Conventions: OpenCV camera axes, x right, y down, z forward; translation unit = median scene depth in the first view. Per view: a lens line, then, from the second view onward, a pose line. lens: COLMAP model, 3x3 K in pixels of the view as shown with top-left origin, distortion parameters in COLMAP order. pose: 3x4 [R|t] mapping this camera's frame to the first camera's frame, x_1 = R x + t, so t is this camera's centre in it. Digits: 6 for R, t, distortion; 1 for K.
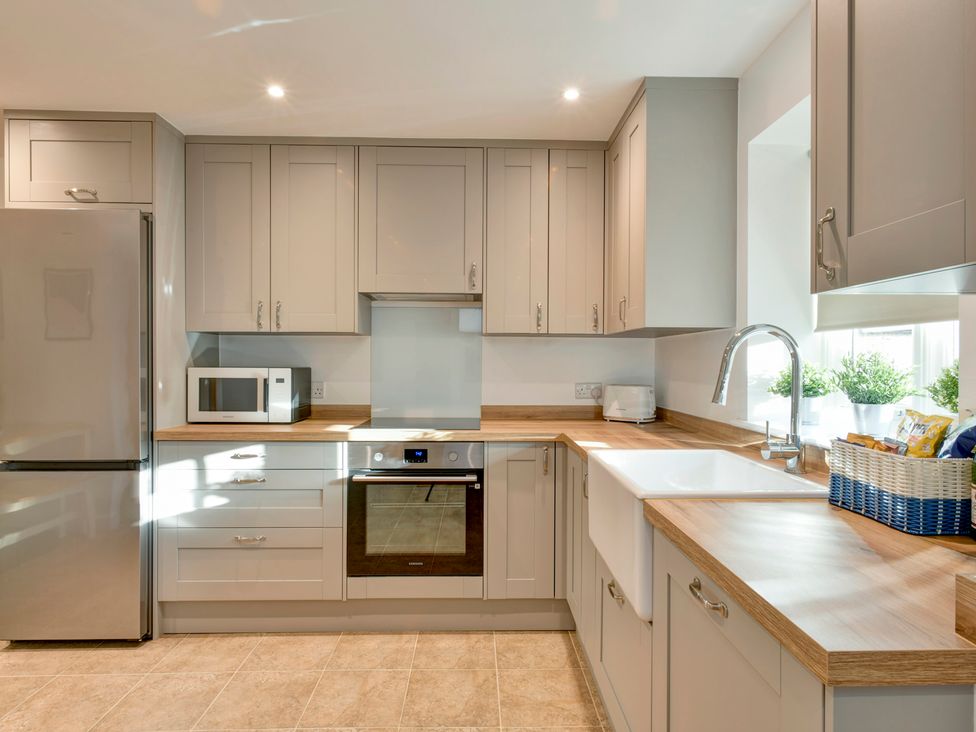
lens RADIAL K [[557.2, 0, 482.6], [0, 557.2, 363.6], [0, 0, 1]] dist [0.001841, 0.002624]
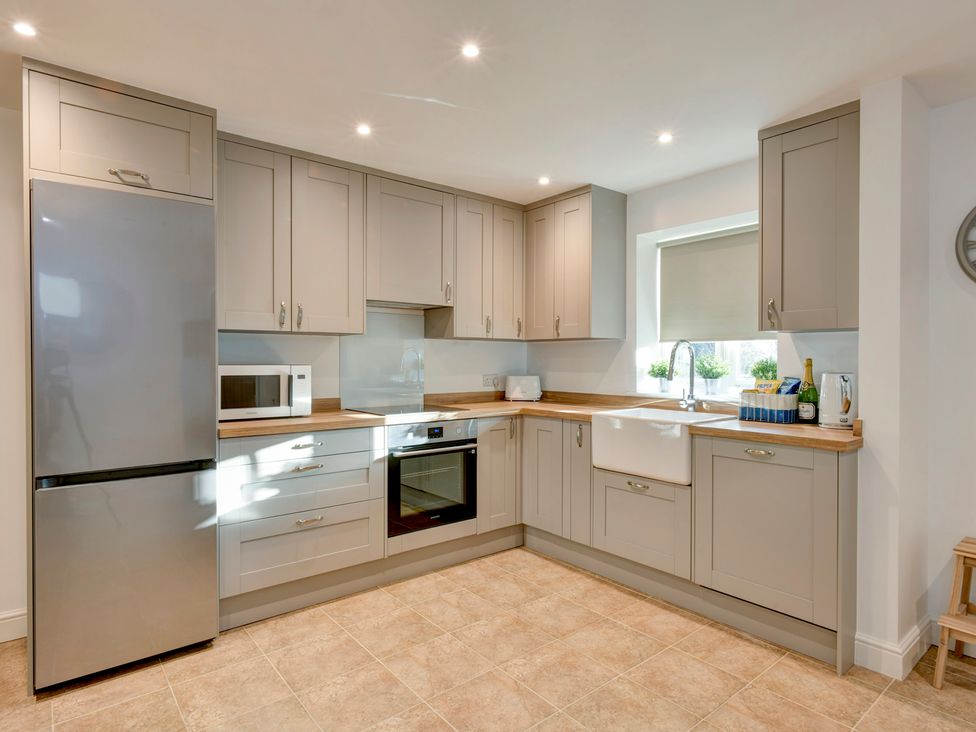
lens RADIAL K [[557.2, 0, 494.8], [0, 557.2, 363.5], [0, 0, 1]] dist [0.001841, 0.002624]
pose [[0.783599, -0.006932, 0.621228, -0.806240], [0.004328, 0.999974, 0.005698, -0.000071], [-0.621252, -0.001776, 0.783609, -0.086595]]
